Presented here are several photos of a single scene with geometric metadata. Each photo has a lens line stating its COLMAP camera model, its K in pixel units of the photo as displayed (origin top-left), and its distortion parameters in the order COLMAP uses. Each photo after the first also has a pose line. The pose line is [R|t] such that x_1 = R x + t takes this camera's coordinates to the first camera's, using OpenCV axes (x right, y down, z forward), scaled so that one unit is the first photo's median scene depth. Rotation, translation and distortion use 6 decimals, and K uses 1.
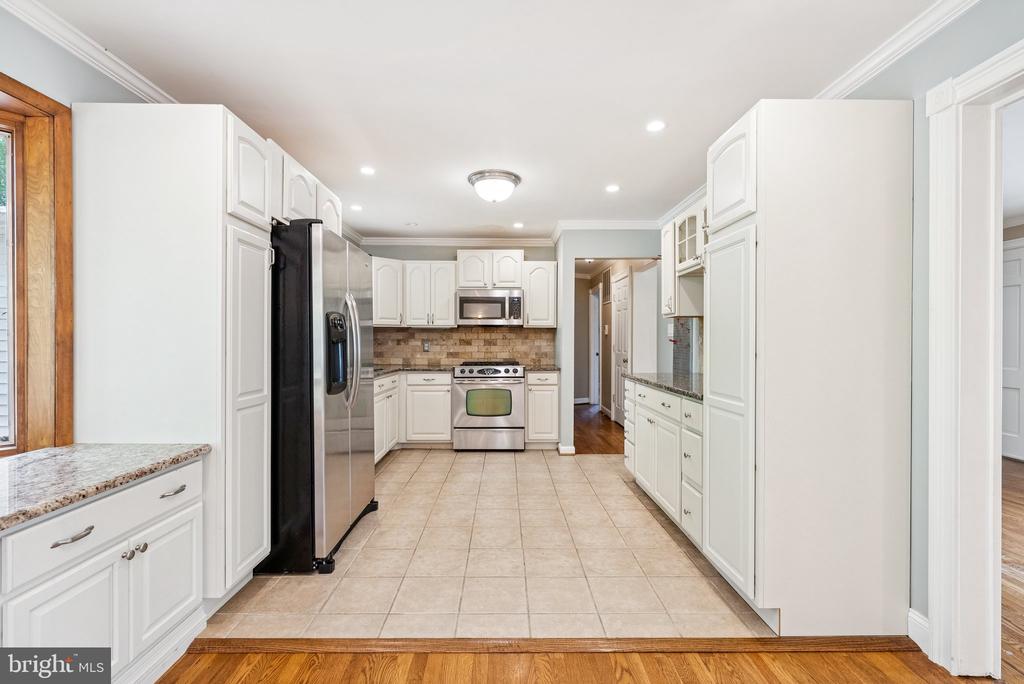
lens RADIAL K [[456.2, 0, 507.7], [0, 456.2, 339.0], [0, 0, 1]] dist [0.003647, 0.000292]
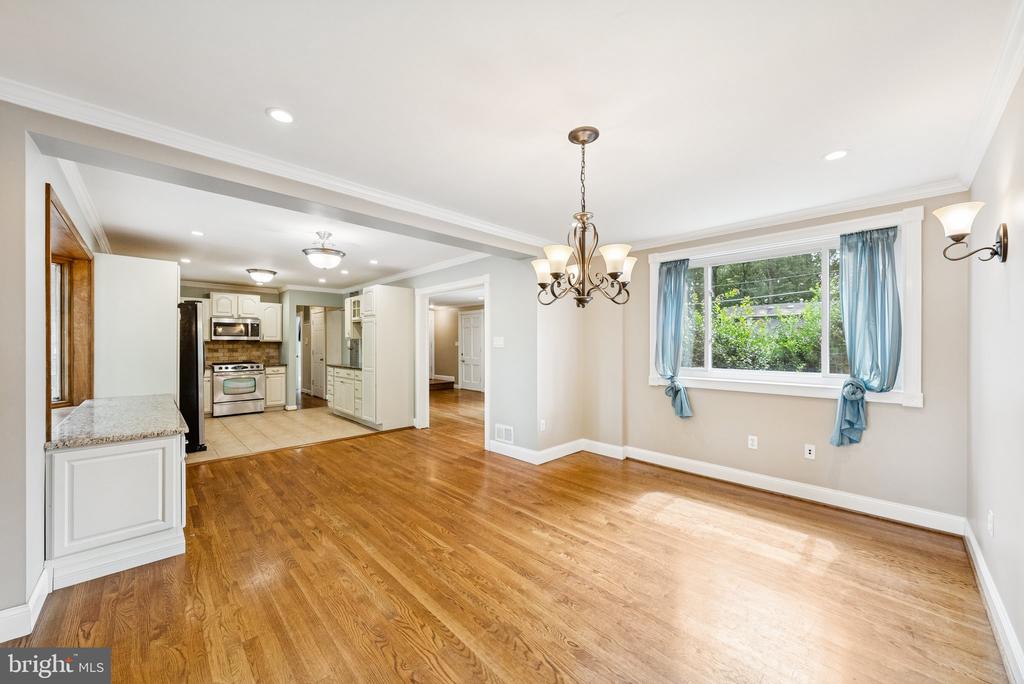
lens RADIAL K [[373.5, 0, 506.1], [0, 373.5, 342.9], [0, 0, 1]] dist [-0.003541, -0.000172]
pose [[0.727997, -0.001291, 0.685579, -0.265659], [0.001863, 0.999998, -0.000095, -0.018924], [-0.685577, 0.001347, 0.727999, -0.678611]]
